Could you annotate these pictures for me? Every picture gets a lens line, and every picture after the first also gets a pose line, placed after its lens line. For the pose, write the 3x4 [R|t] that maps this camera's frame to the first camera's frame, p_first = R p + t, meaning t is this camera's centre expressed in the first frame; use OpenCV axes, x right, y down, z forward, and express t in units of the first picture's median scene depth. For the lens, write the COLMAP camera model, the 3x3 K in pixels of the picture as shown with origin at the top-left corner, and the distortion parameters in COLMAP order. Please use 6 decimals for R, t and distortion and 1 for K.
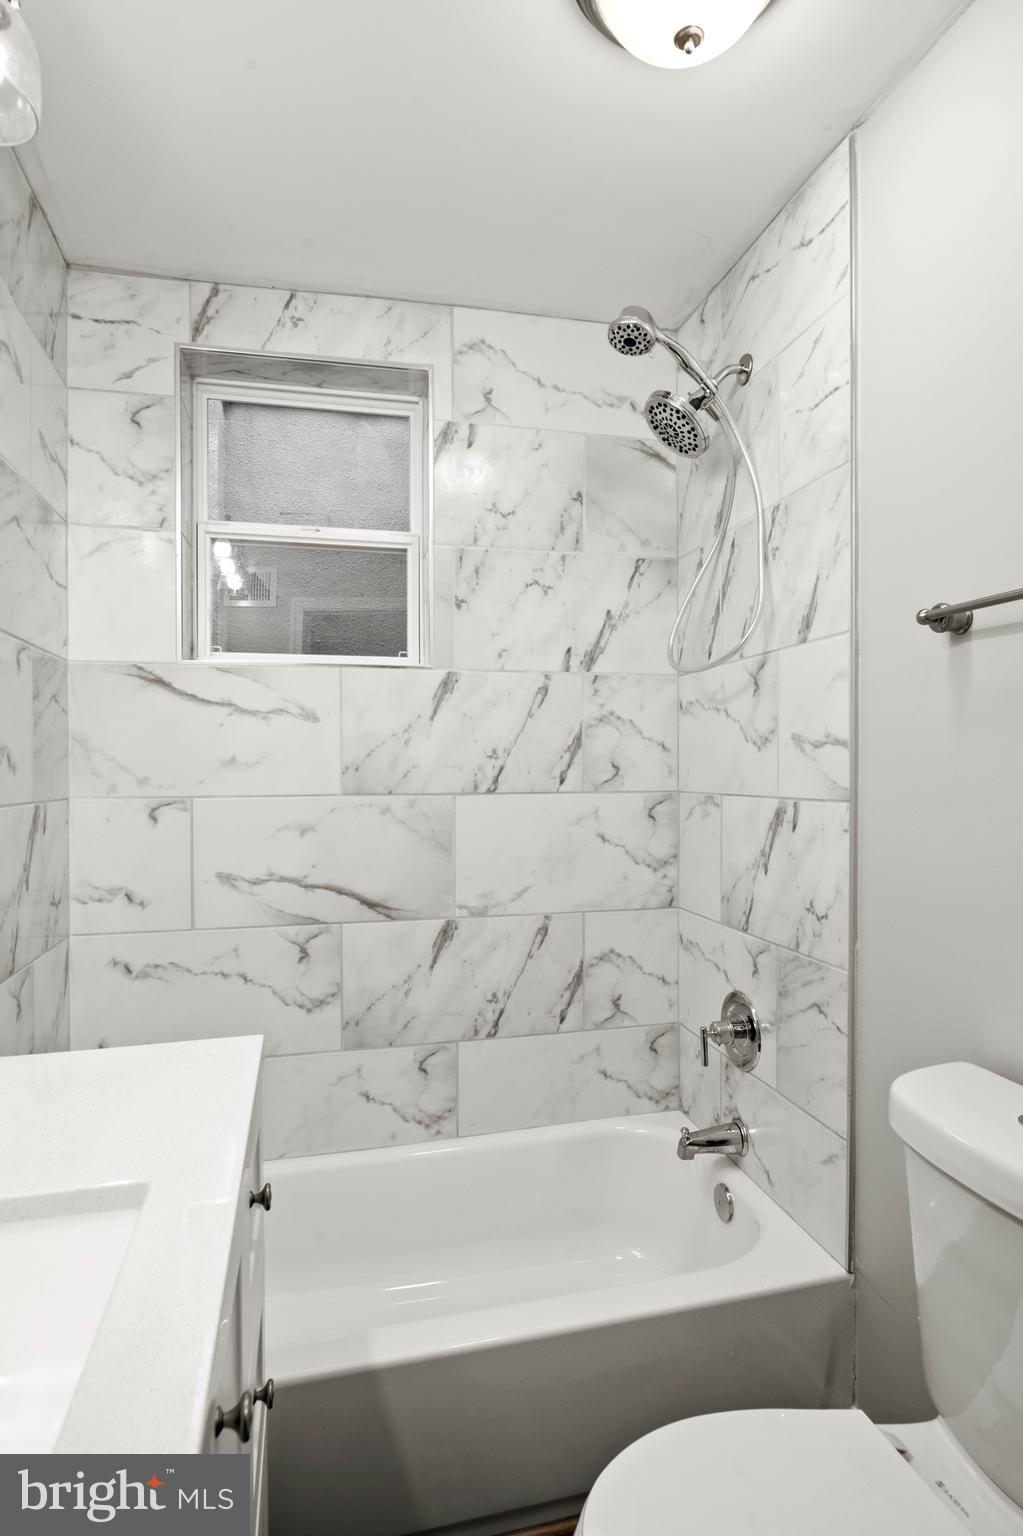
lens RADIAL K [[831.0, 0, 535.6], [0, 831.0, 765.7], [0, 0, 1]] dist [-0.000568, -0.007803]
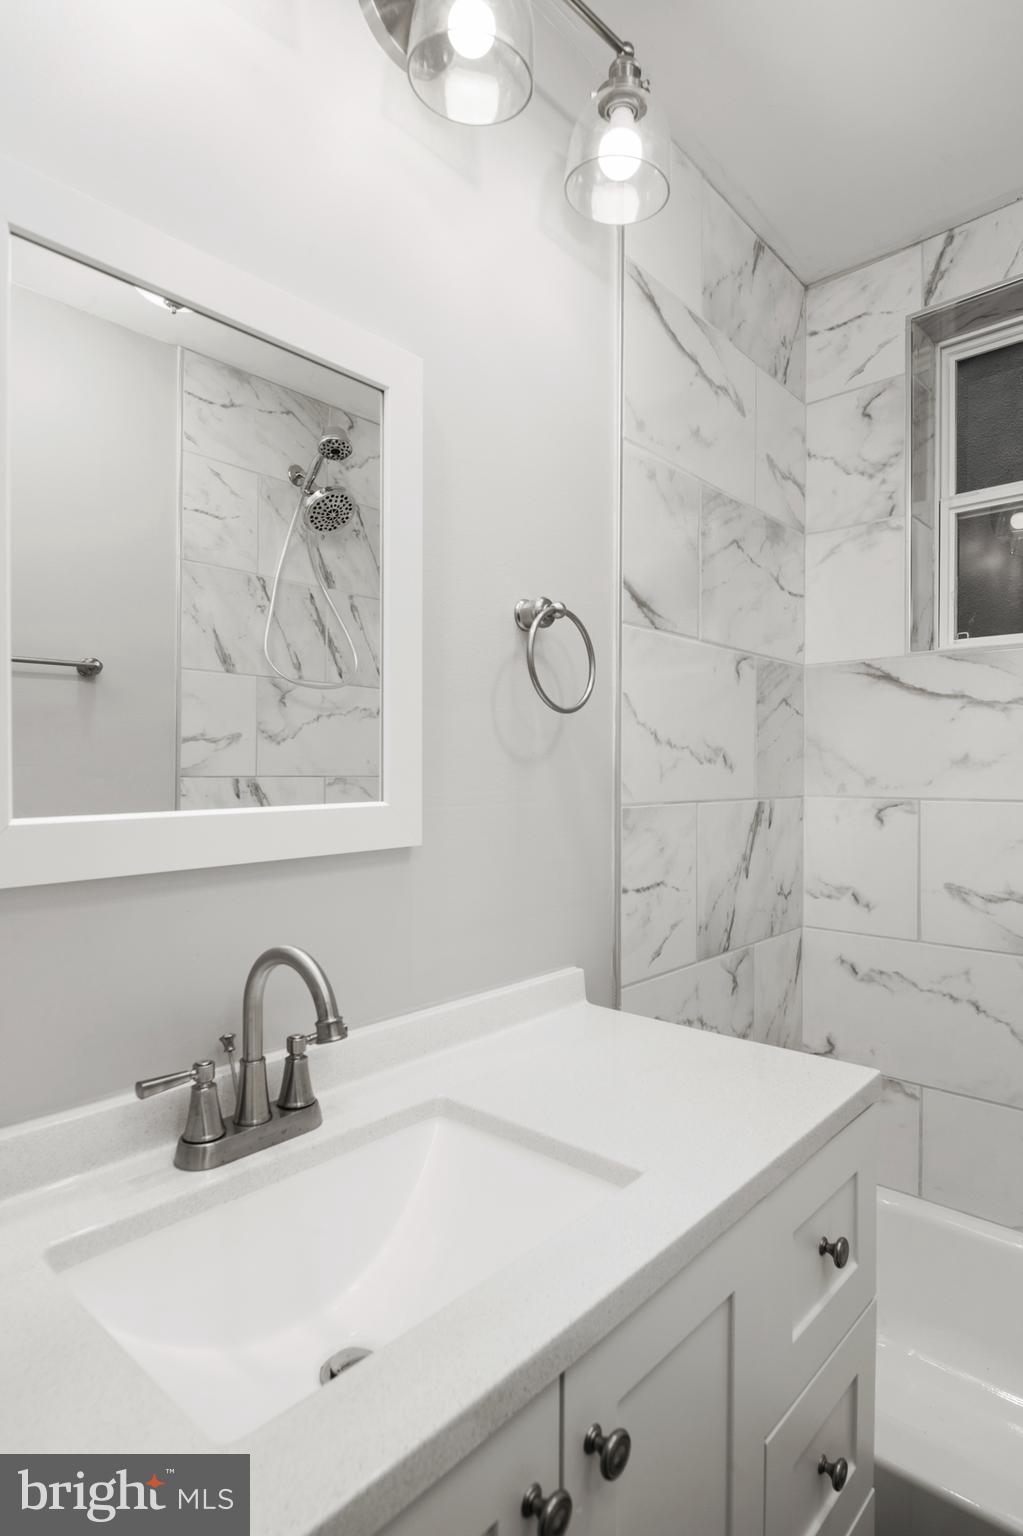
lens RADIAL K [[831.0, 0, 514.9], [0, 831.0, 772.8], [0, 0, 1]] dist [-0.000568, -0.007803]
pose [[0.554564, 0.007254, -0.832109, 0.108826], [-0.000909, 0.999967, 0.008112, 0.001493], [0.832141, -0.003743, 0.554552, 0.109458]]
